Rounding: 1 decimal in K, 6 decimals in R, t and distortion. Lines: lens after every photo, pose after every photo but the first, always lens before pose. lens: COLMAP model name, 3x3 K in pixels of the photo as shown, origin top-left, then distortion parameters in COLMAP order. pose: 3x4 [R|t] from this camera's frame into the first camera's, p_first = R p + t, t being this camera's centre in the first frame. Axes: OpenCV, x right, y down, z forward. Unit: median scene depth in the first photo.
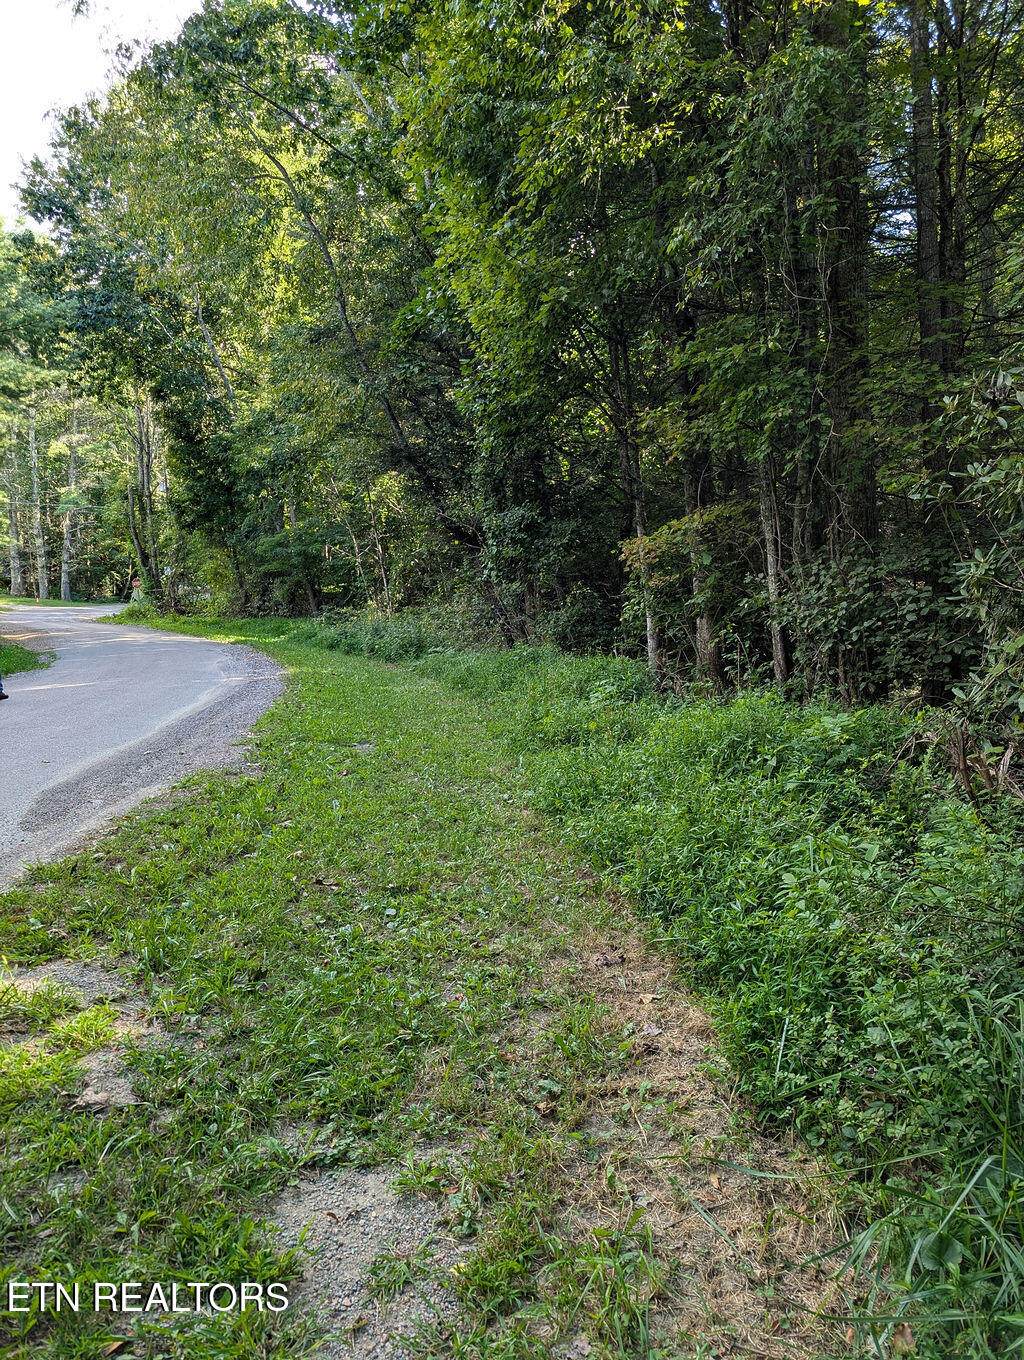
lens RADIAL K [[979.0, 0, 511.8], [0, 979.0, 677.7], [0, 0, 1]] dist [0.031073, -0.021027]
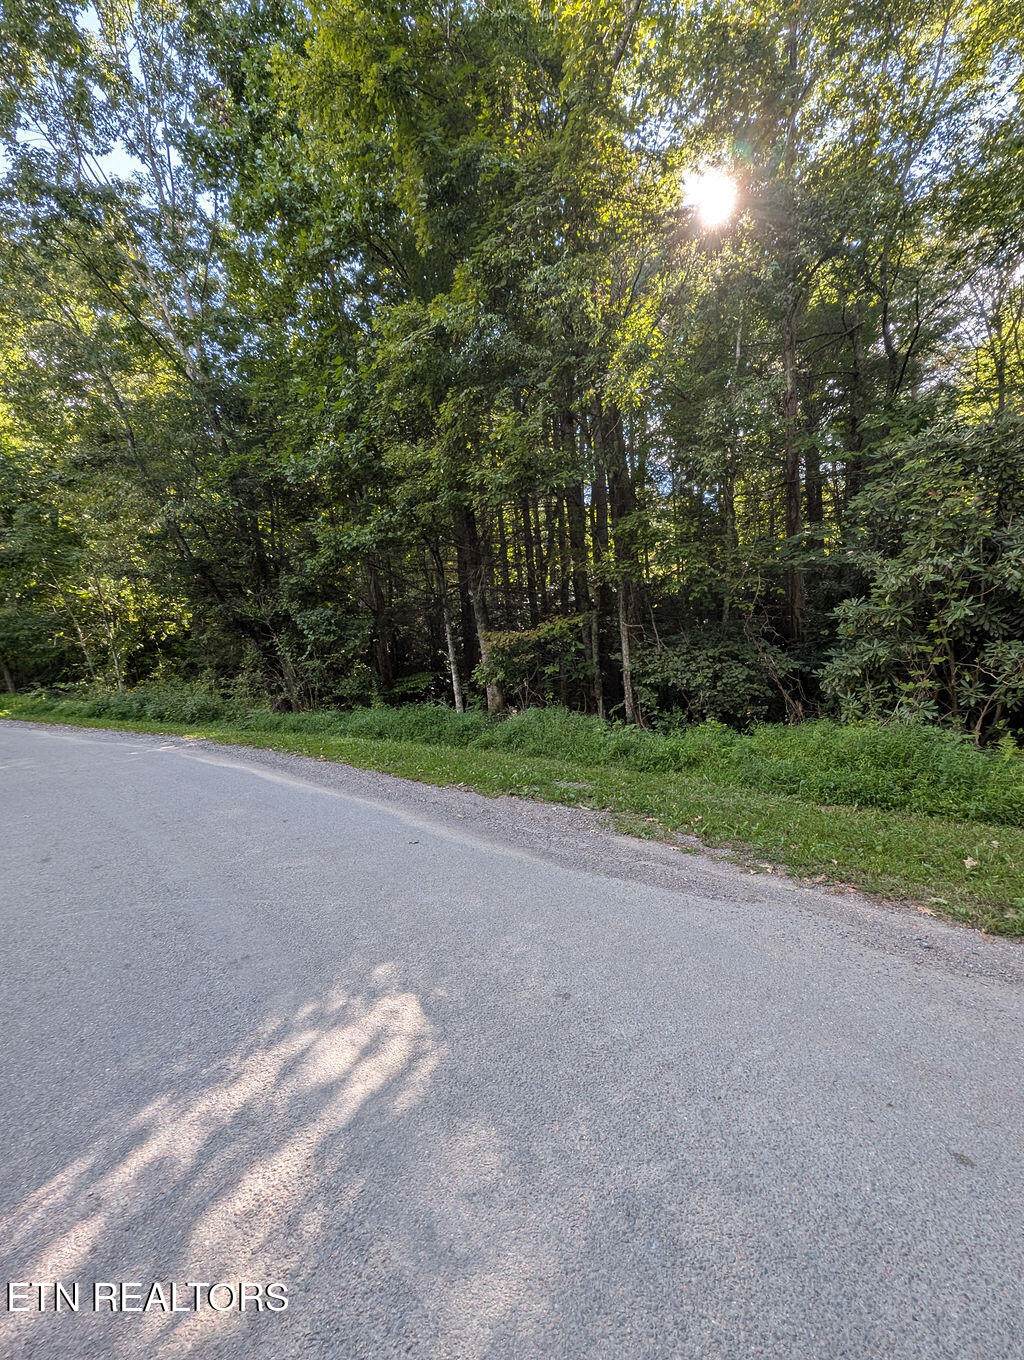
lens RADIAL K [[564.7, 0, 505.6], [0, 564.7, 681.2], [0, 0, 1]] dist [0.001192, 0.000272]
pose [[0.785367, -0.036422, 0.617958, -0.290921], [0.070682, 0.997015, -0.031067, -0.023434], [-0.614982, 0.068077, 0.785597, 0.194071]]
